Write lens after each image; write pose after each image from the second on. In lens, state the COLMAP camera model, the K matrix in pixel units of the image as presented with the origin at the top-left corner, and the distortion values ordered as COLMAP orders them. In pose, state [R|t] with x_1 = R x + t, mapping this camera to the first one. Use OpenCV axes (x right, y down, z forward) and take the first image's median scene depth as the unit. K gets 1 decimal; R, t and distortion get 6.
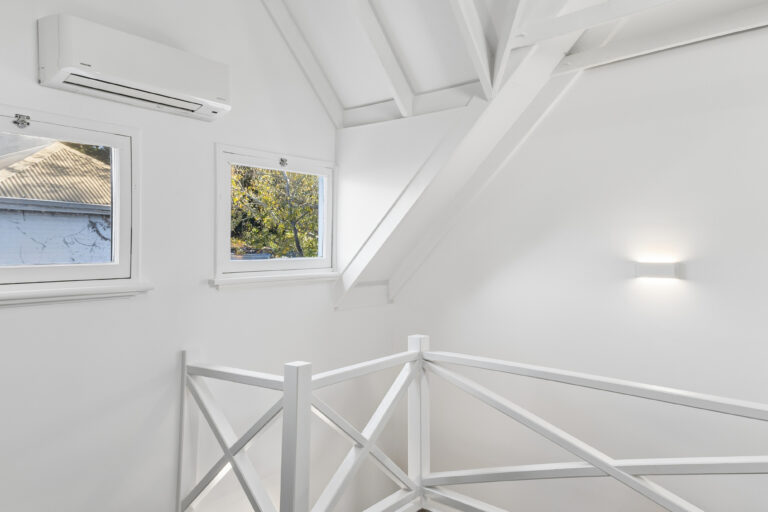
lens RADIAL K [[551.1, 0, 383.7], [0, 551.1, 245.9], [0, 0, 1]] dist [0.206138, 0.004192]
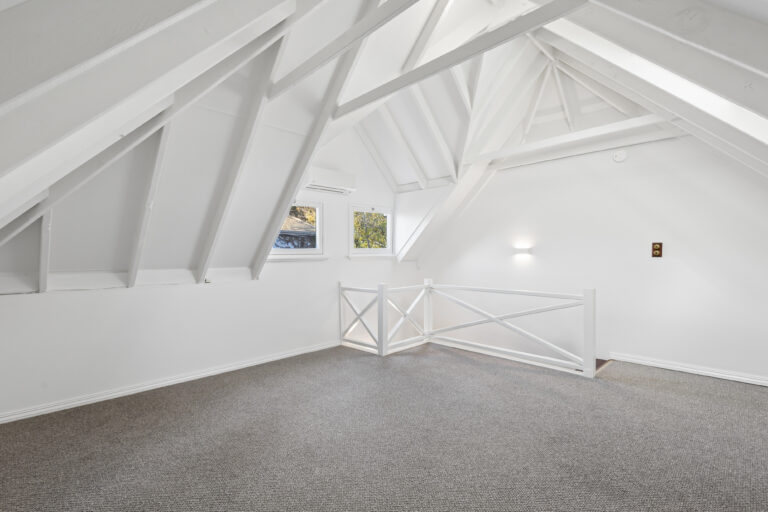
lens RADIAL K [[352.5, 0, 386.3], [0, 352.5, 258.6], [0, 0, 1]] dist [0.005425, 0.000622]
pose [[0.995694, -0.003537, -0.092629, 0.022350], [0.005008, 0.999865, 0.015655, 0.047783], [0.092561, -0.016052, 0.995578, -0.605421]]
